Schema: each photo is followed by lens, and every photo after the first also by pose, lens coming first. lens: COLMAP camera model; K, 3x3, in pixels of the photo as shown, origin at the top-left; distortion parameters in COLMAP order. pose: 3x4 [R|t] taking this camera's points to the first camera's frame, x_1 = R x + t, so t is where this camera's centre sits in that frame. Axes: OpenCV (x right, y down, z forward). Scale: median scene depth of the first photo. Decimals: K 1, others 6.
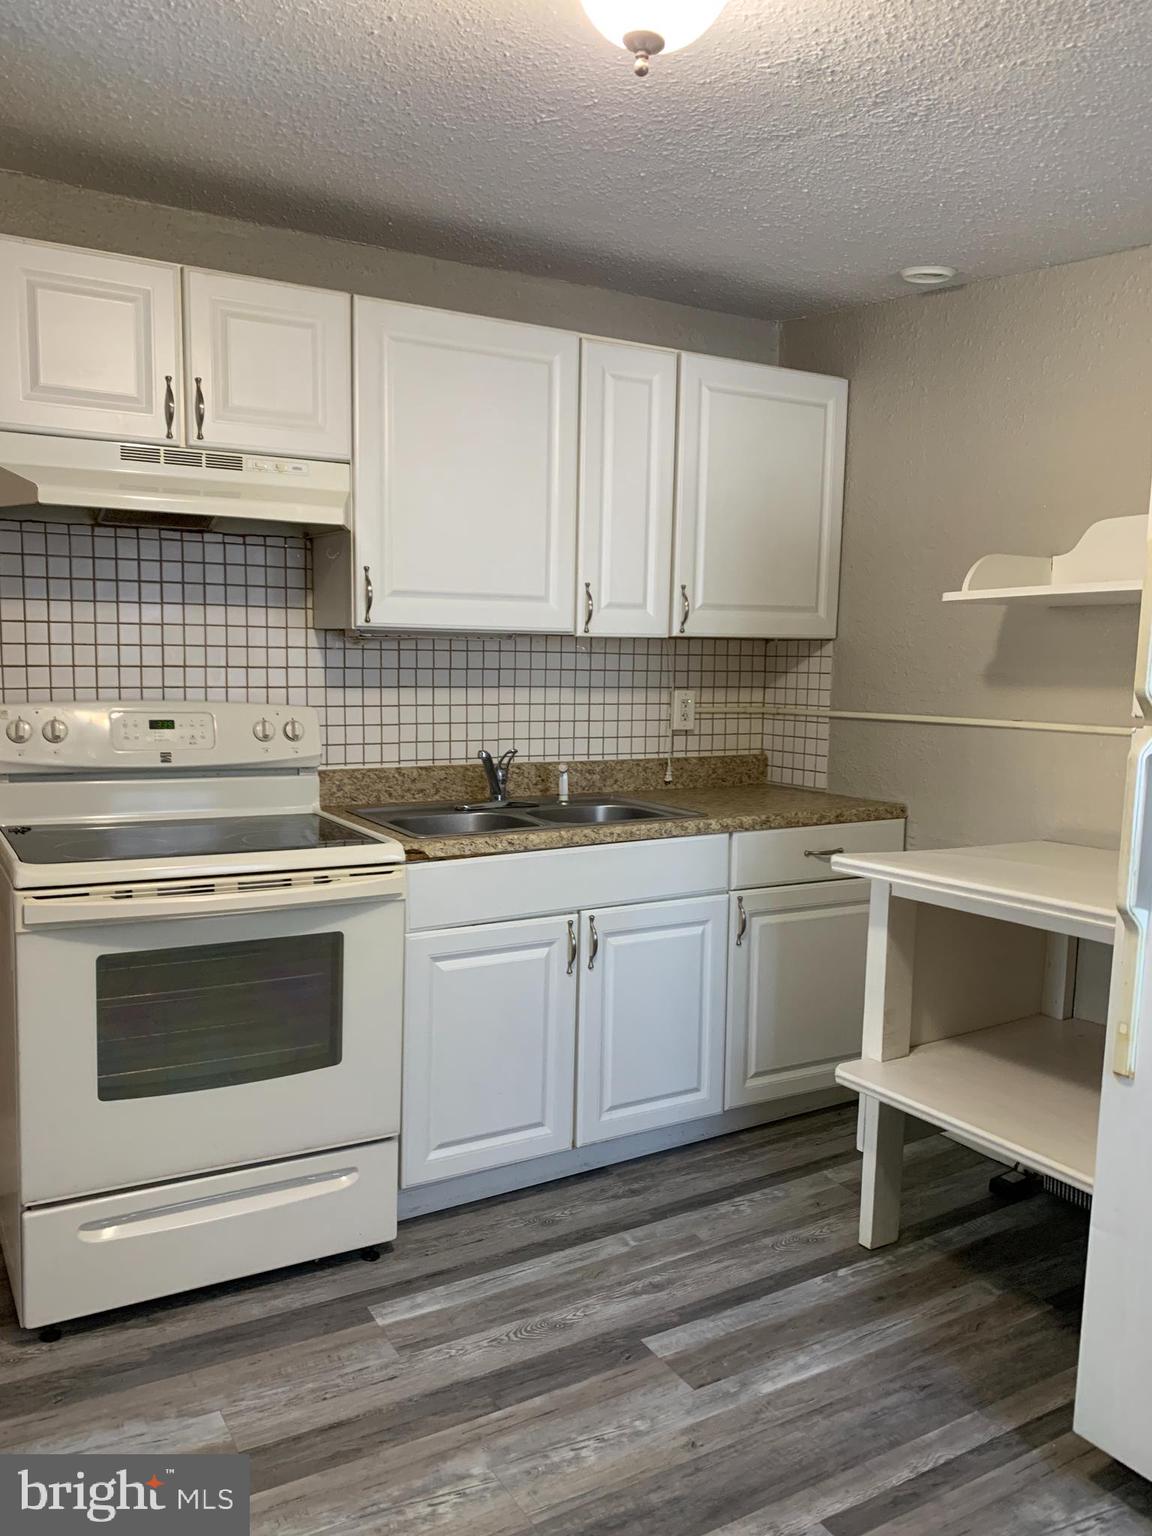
lens RADIAL K [[1191.5, 0, 570.6], [0, 1191.5, 769.4], [0, 0, 1]] dist [0.029831, -0.042067]
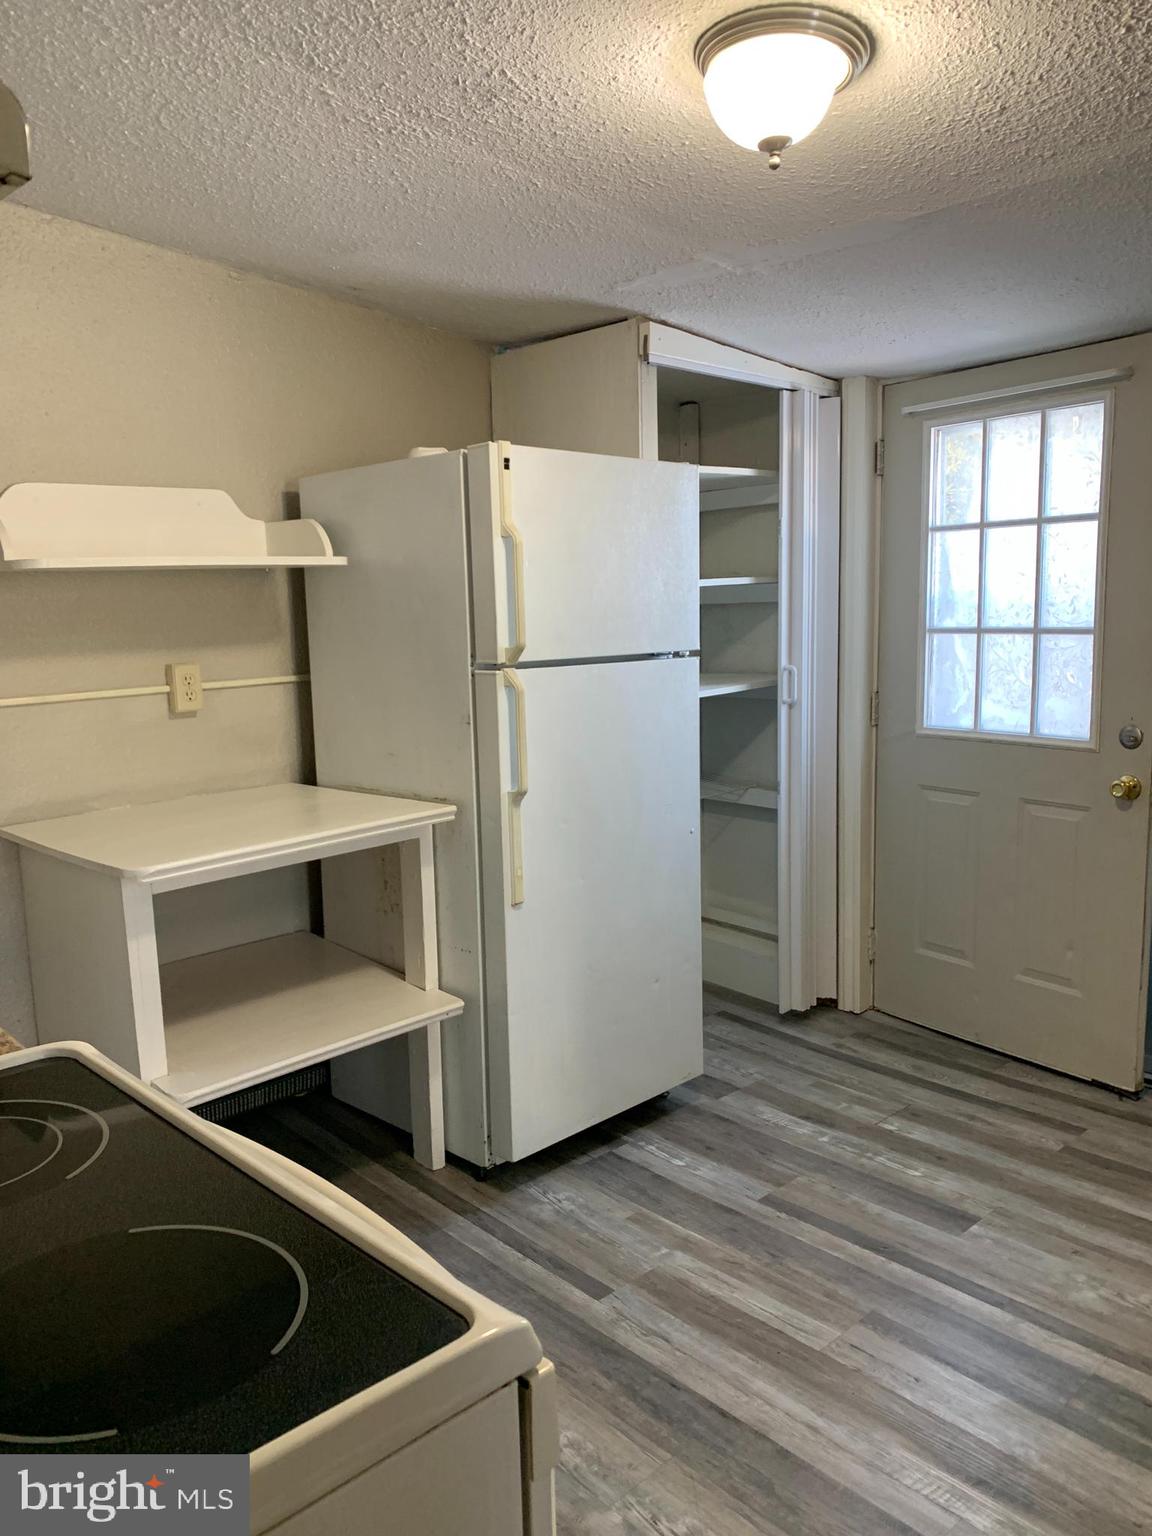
lens RADIAL K [[1191.5, 0, 569.8], [0, 1191.5, 767.7], [0, 0, 1]] dist [0.029831, -0.042067]
pose [[-0.225669, -0.161911, 0.960655, -0.896964], [0.134003, 0.971560, 0.195228, -0.174087], [-0.964944, 0.172787, -0.197554, 1.149521]]
